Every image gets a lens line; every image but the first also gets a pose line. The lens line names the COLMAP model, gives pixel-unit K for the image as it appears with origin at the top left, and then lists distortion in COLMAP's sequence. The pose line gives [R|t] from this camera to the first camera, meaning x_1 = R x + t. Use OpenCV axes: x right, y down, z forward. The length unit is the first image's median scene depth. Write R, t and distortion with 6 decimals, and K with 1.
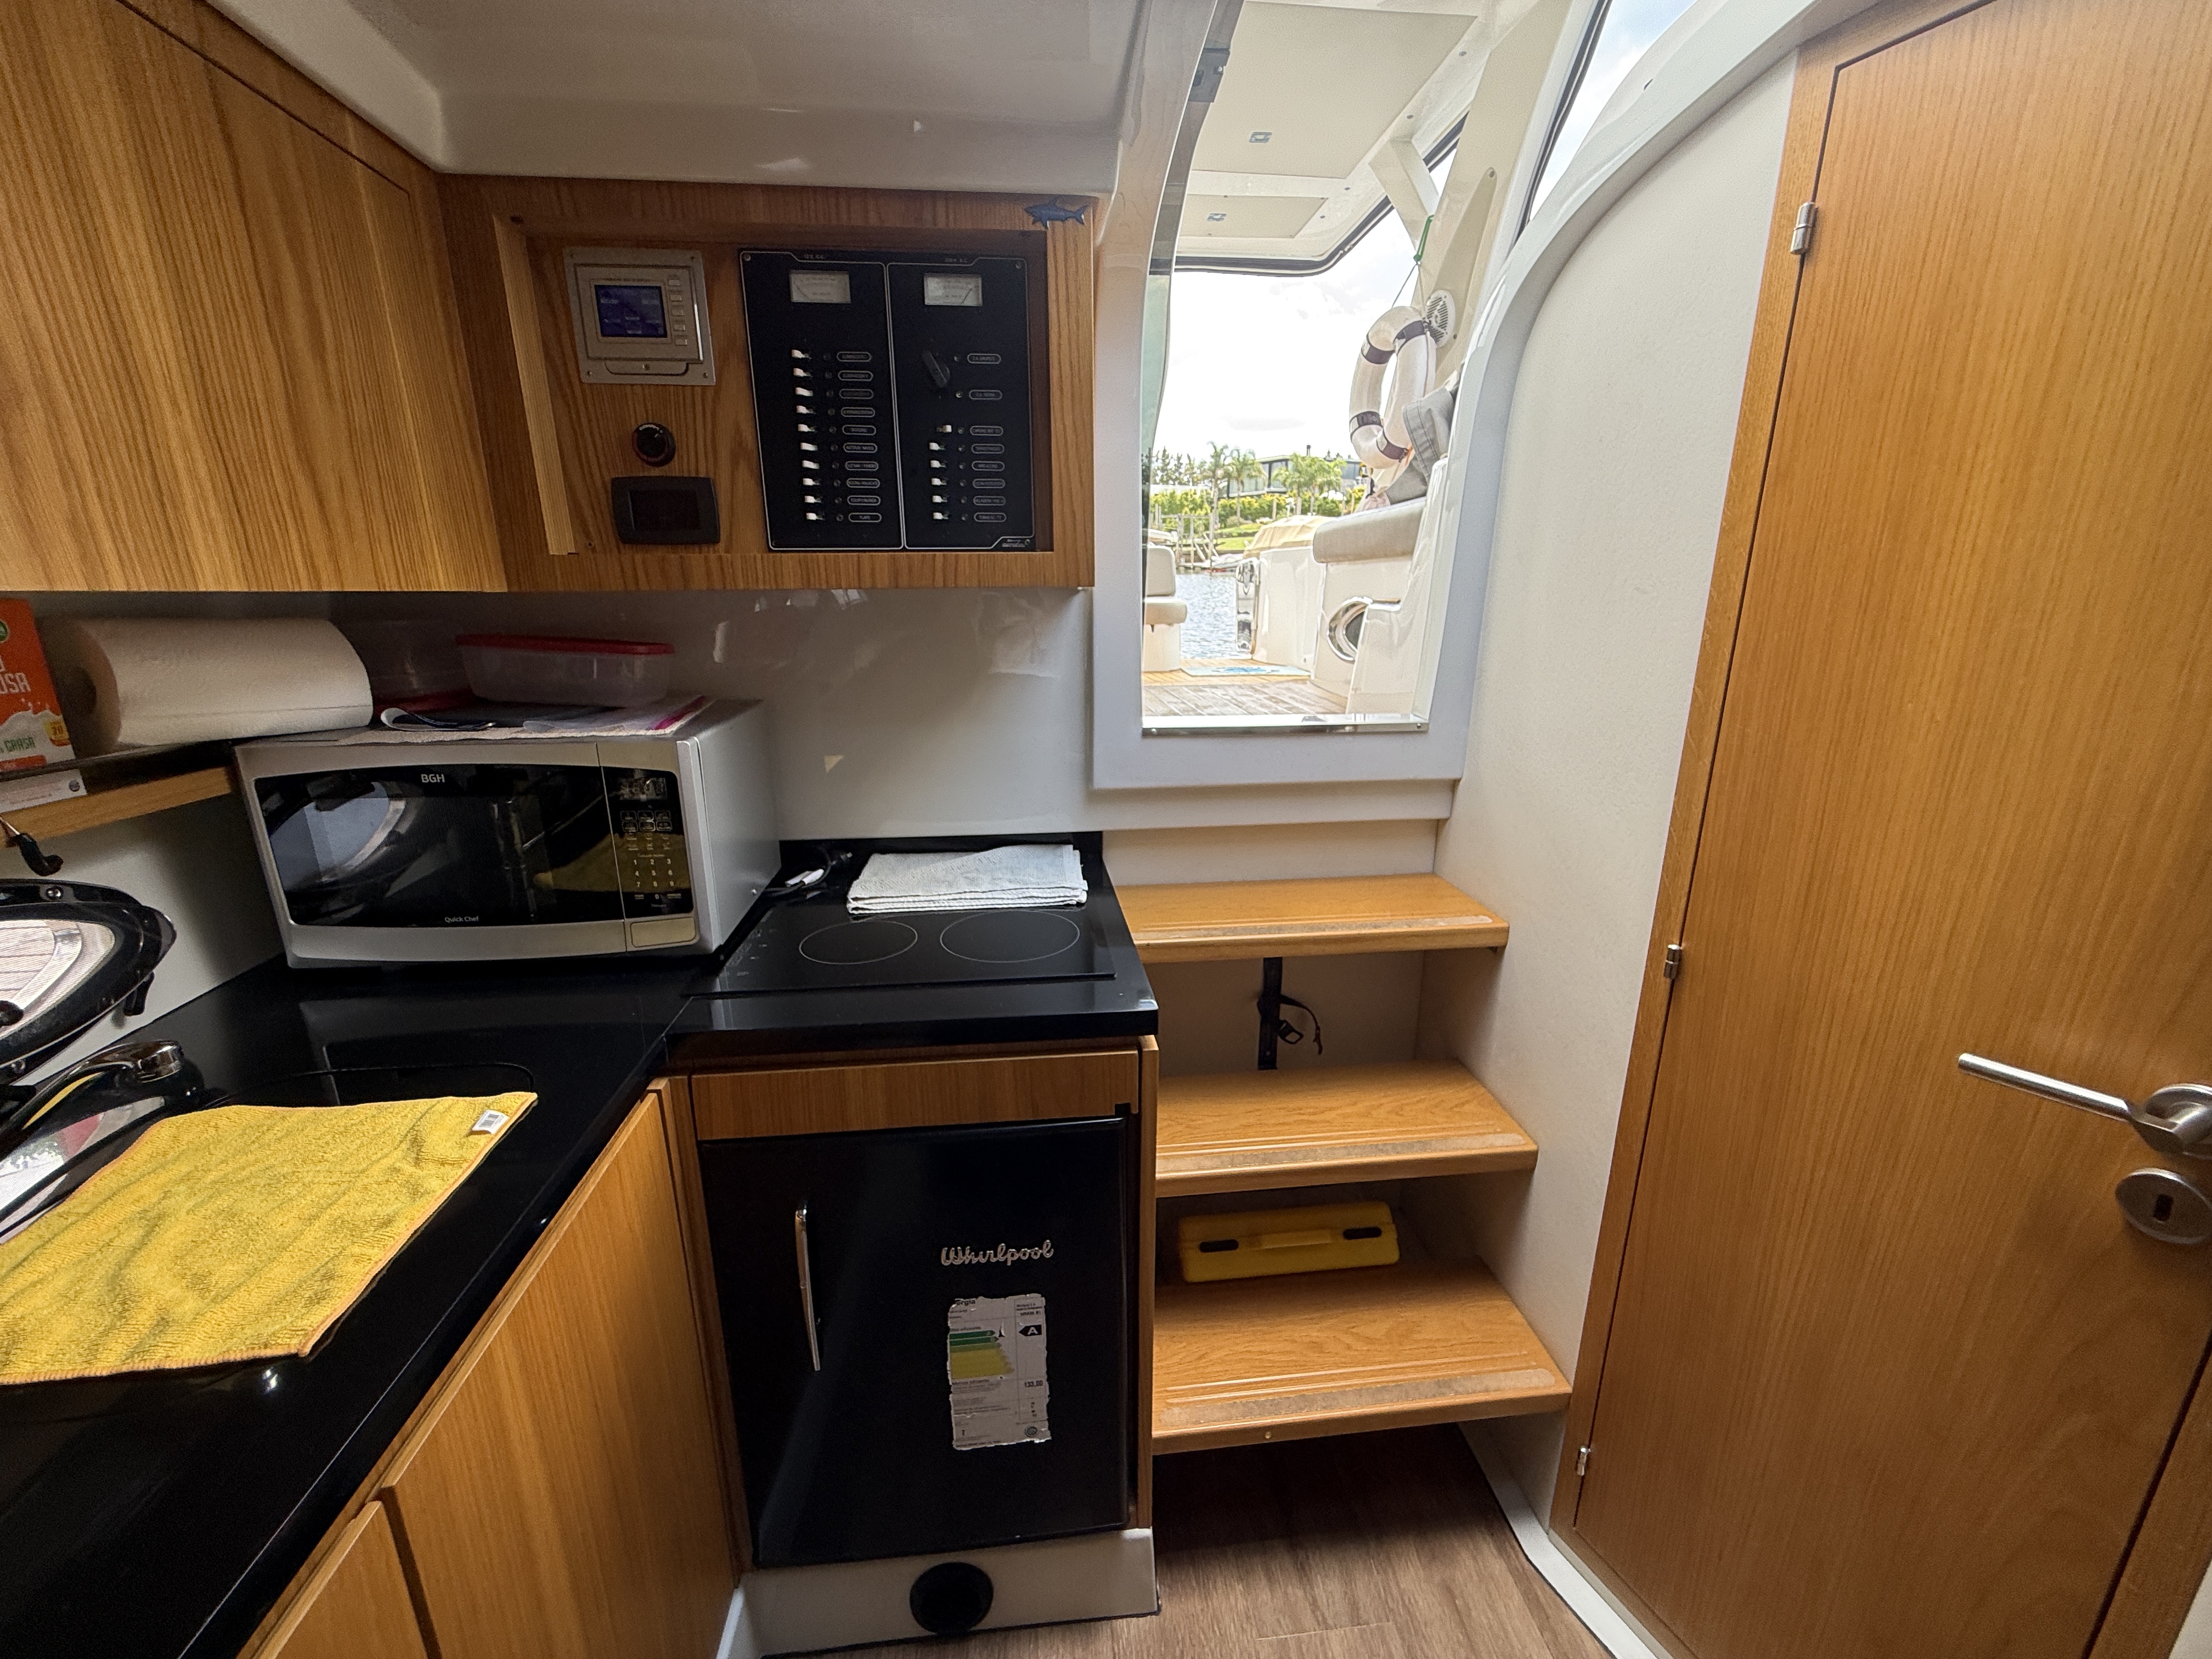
lens RADIAL K [[886.3, 0, 1100.9], [0, 886.3, 831.2], [0, 0, 1]] dist [-0.000736, 0.000523]
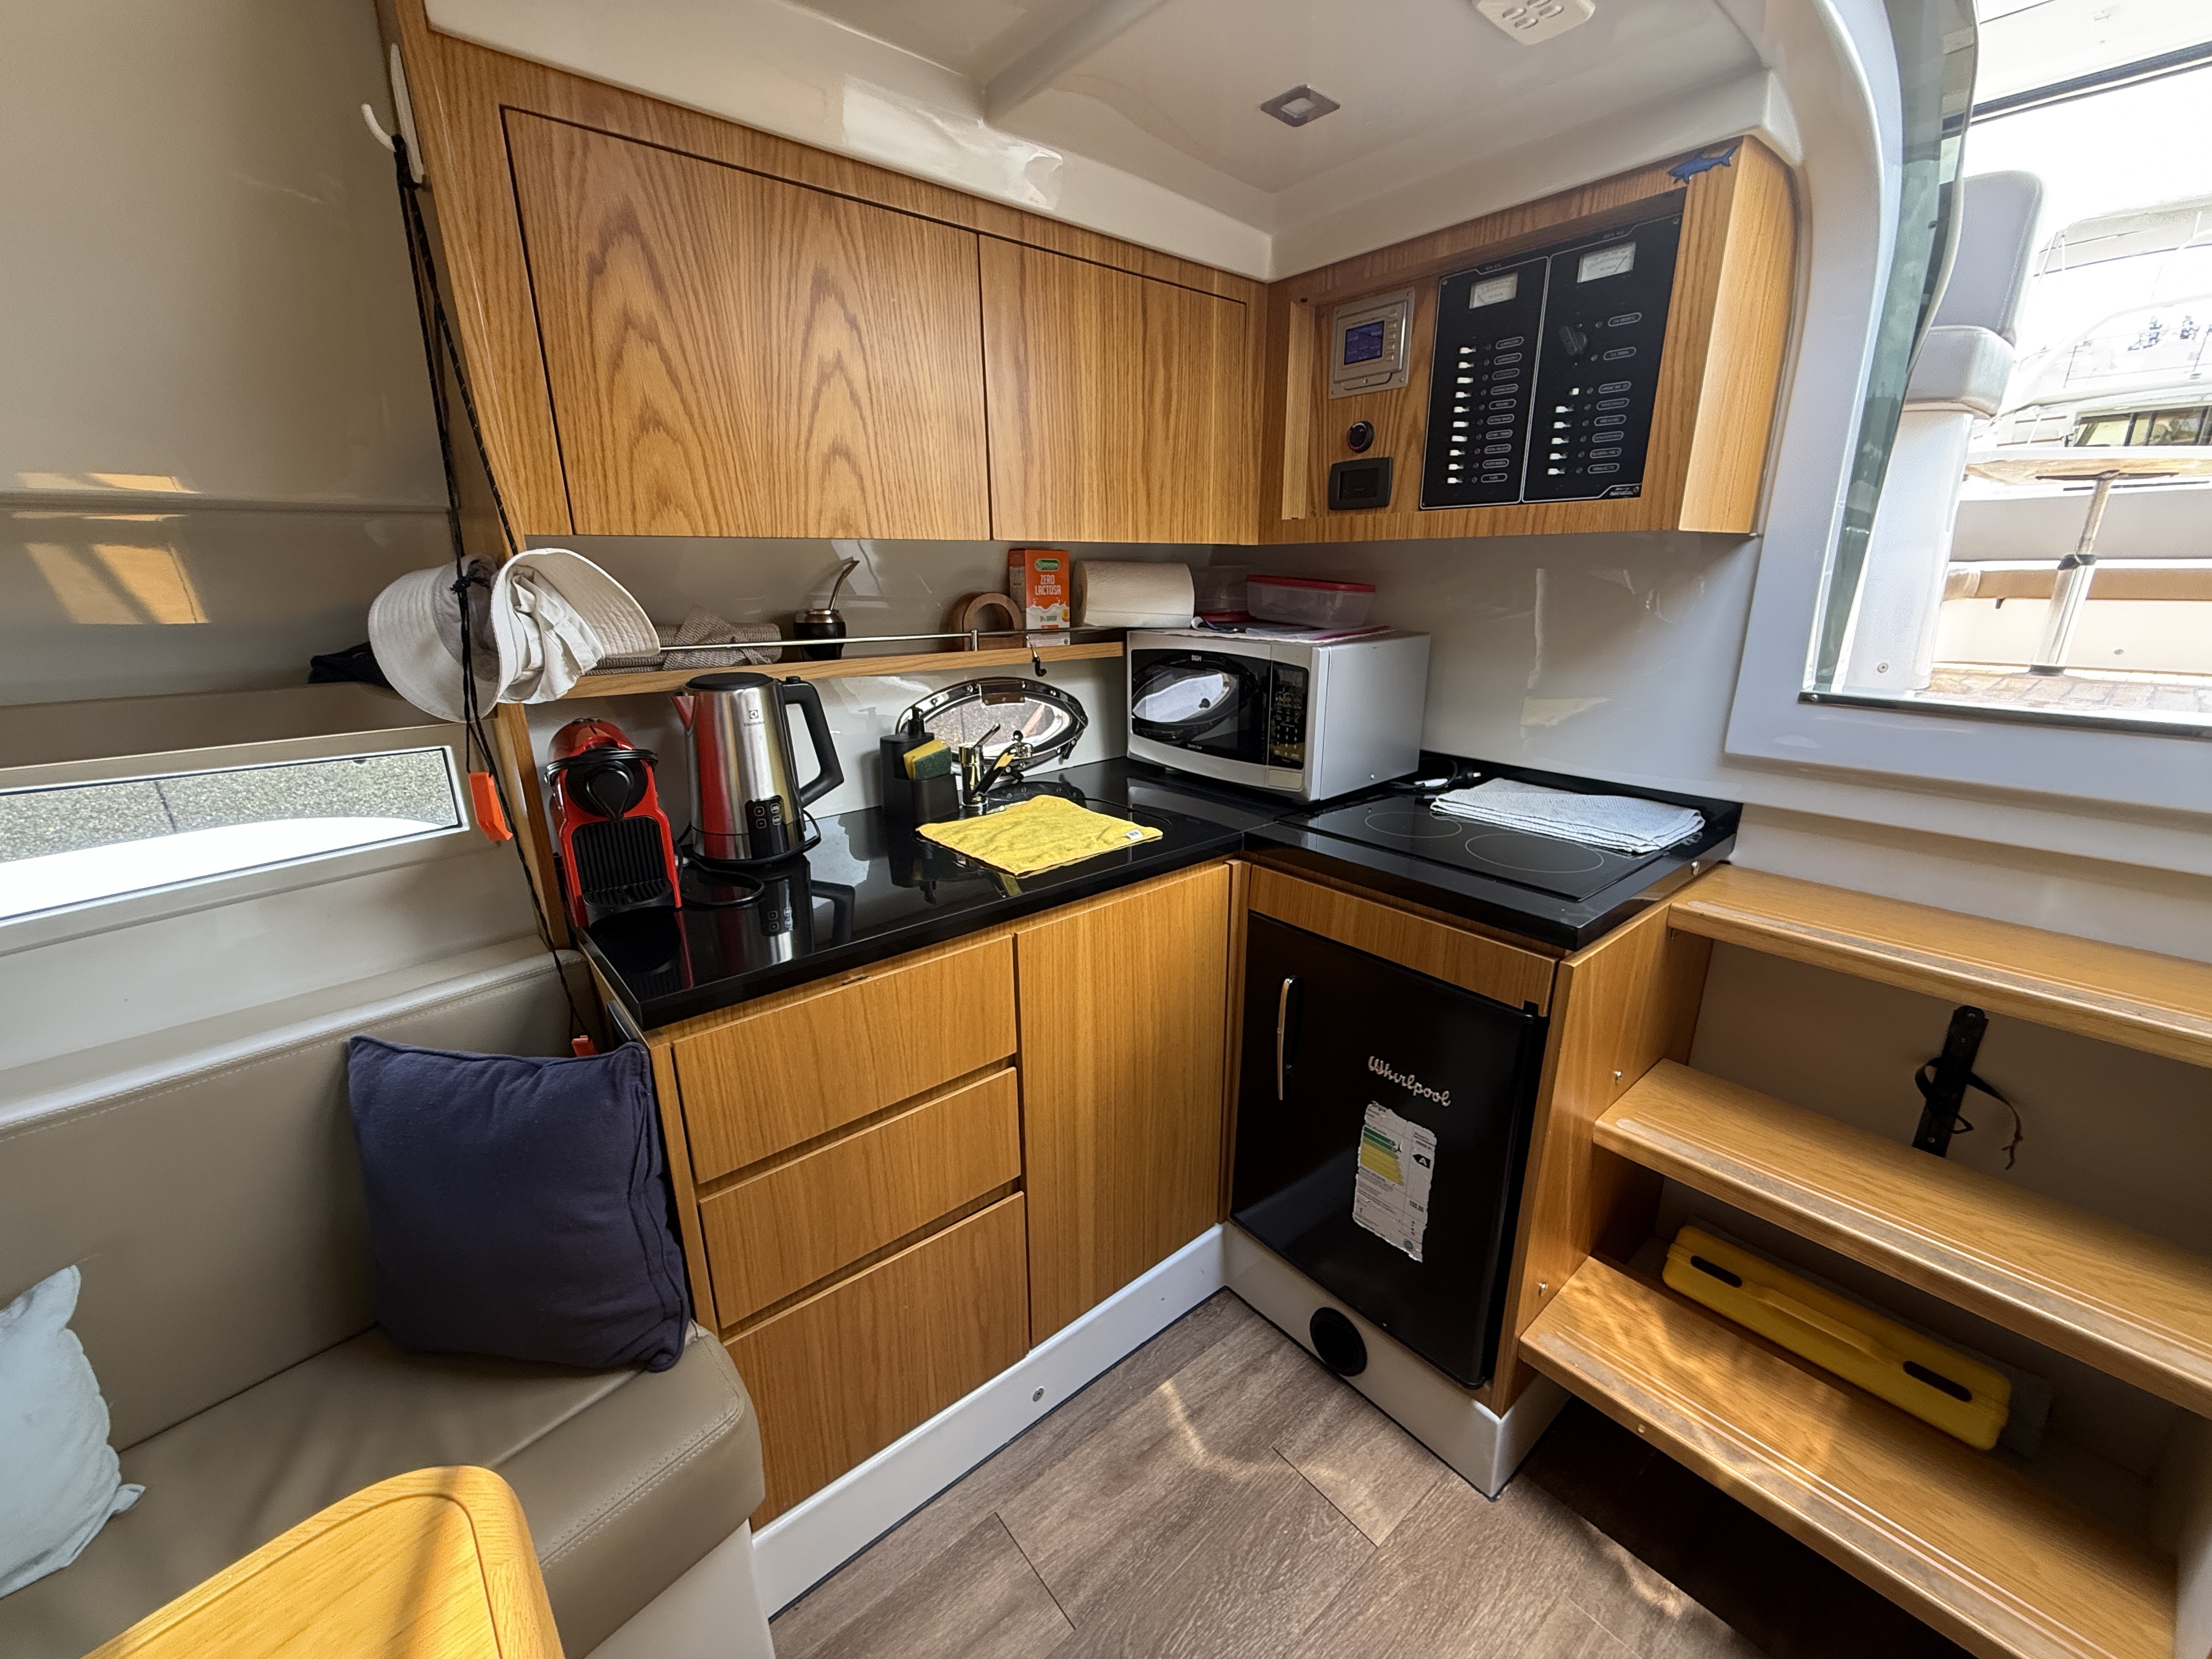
lens RADIAL K [[886.3, 0, 1100.9], [0, 886.3, 831.2], [0, 0, 1]] dist [-0.000736, 0.000523]
pose [[0.556657, 0.238121, -0.795884, 0.527578], [-0.212893, 0.966936, 0.140397, 0.056728], [0.803000, 0.091285, 0.588946, -0.097268]]
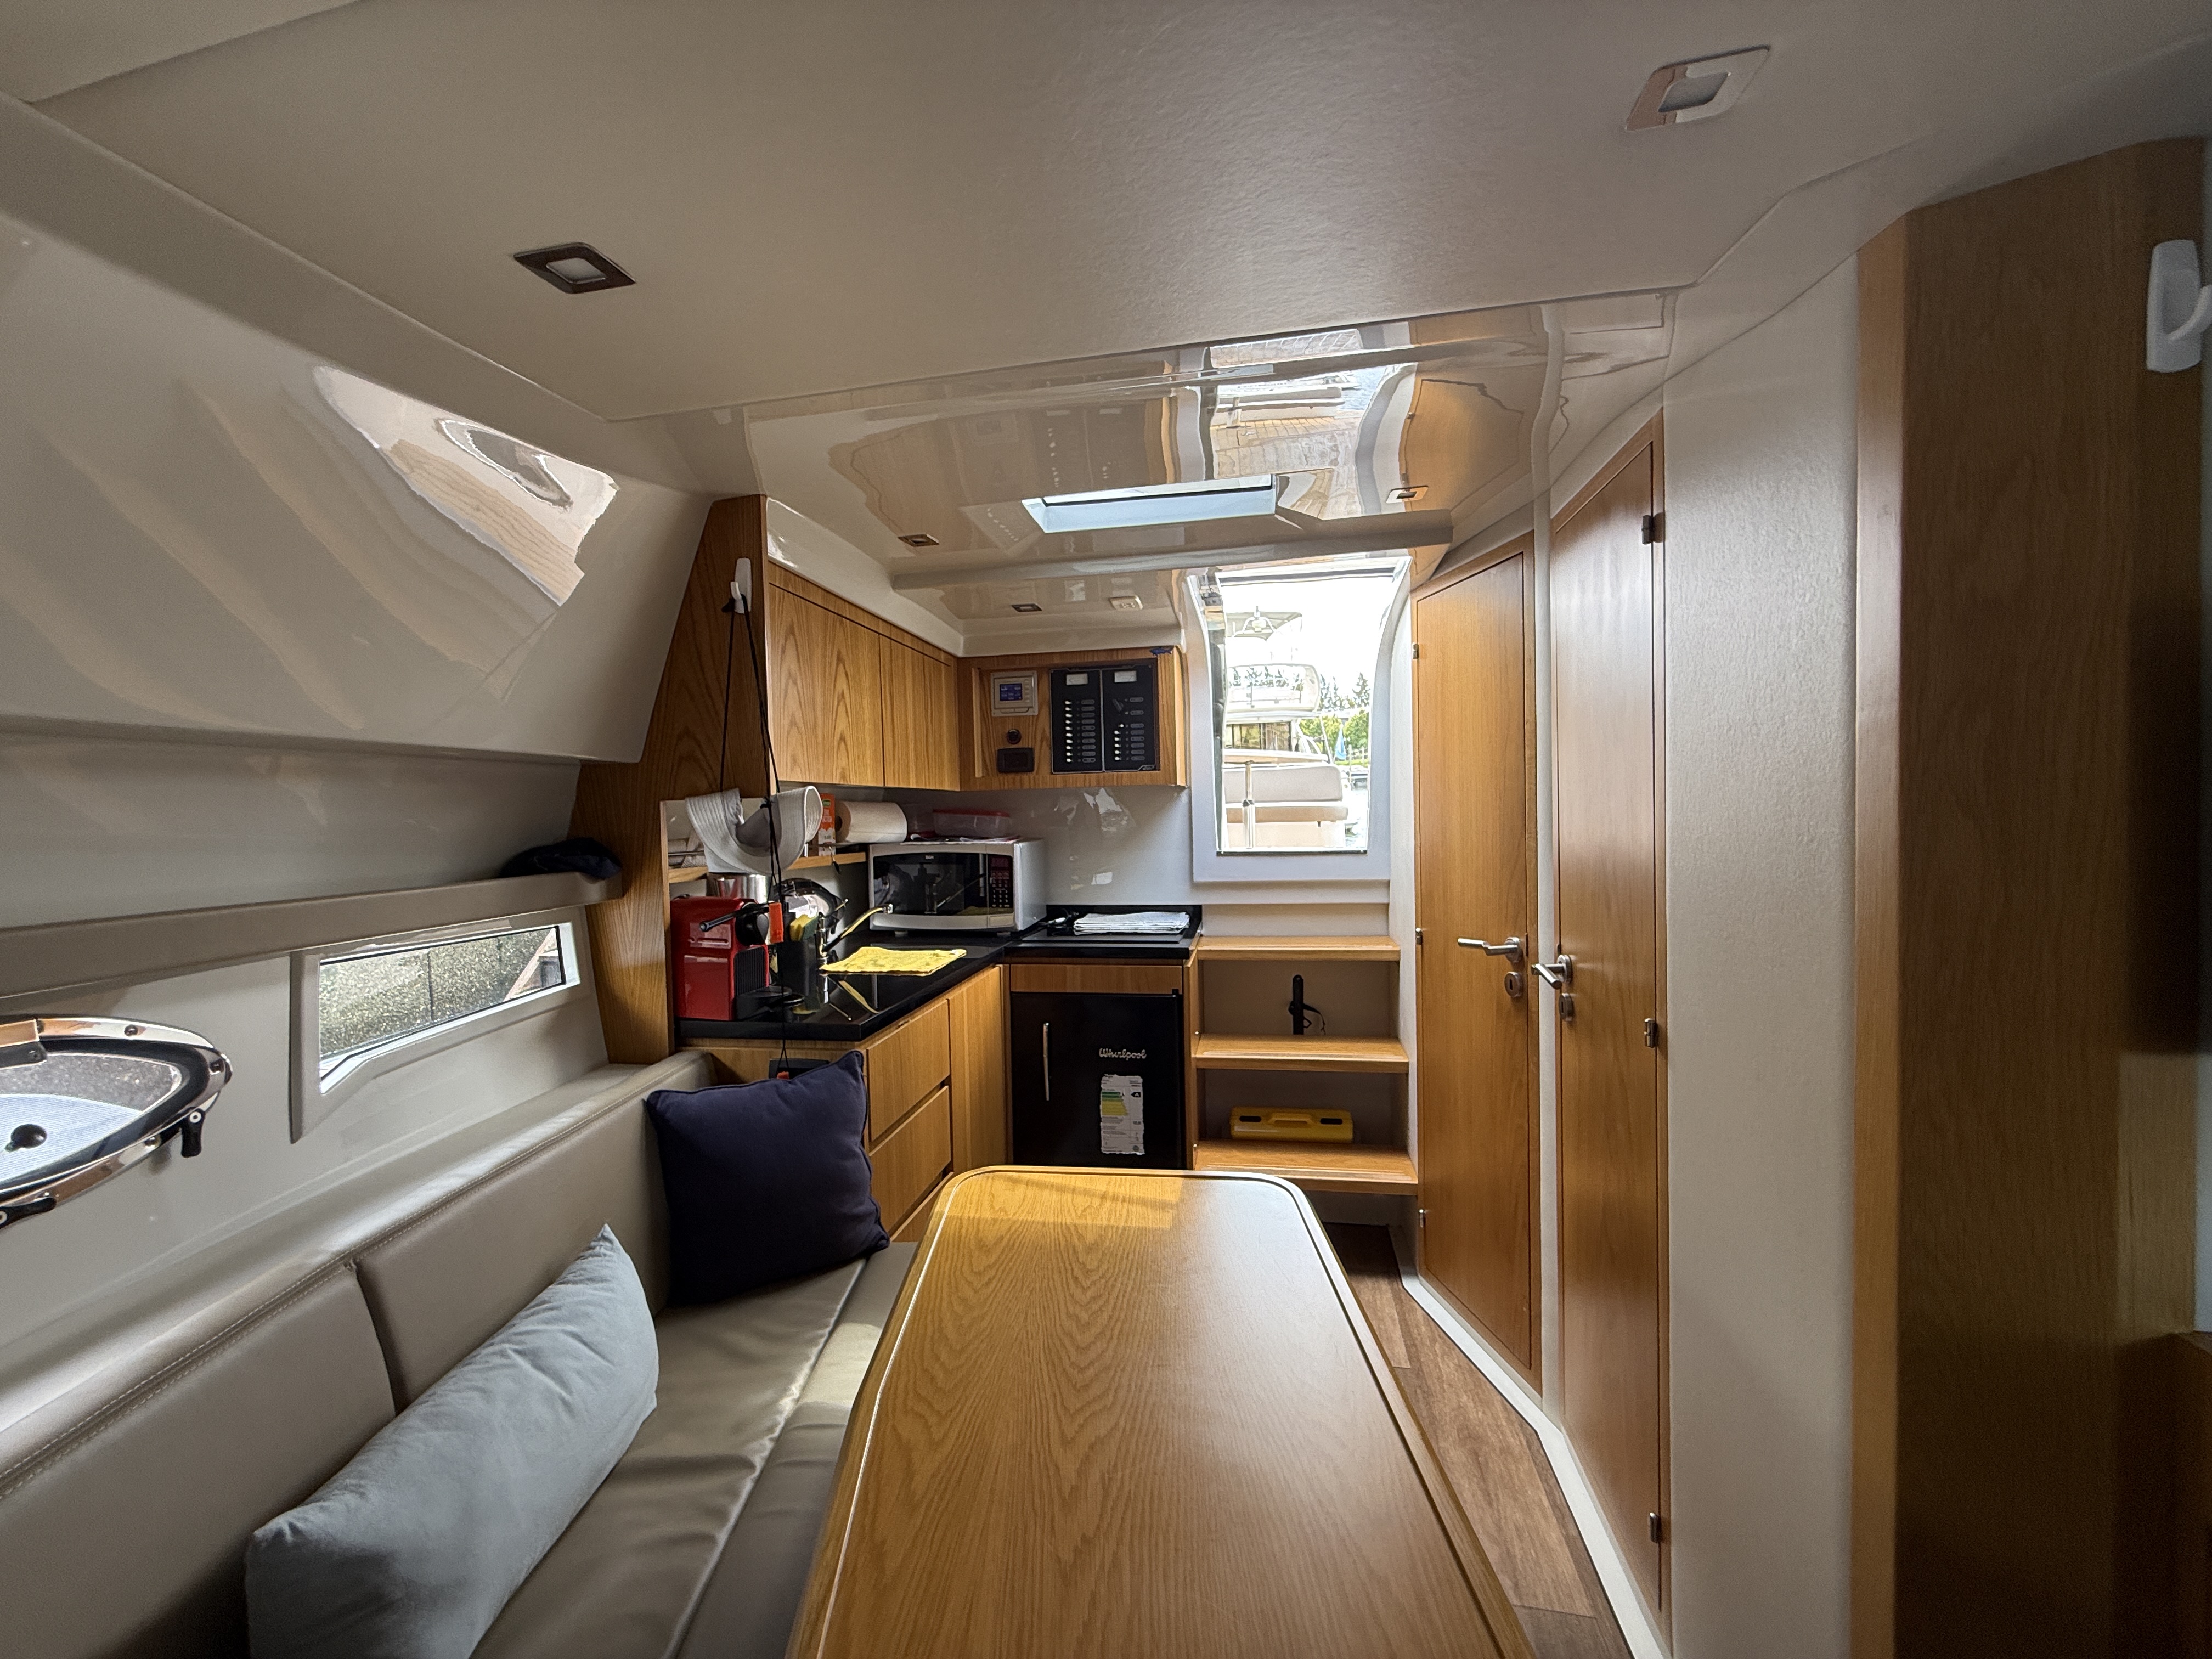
lens RADIAL K [[881.4, 0, 1094.6], [0, 881.4, 826.1], [0, 0, 1]] dist [0.001166, 0.000208]
pose [[0.958577, -0.011607, -0.284598, 0.476668], [-0.057744, 0.970503, -0.234071, 0.428458], [0.278920, 0.240809, 0.929631, -1.324876]]
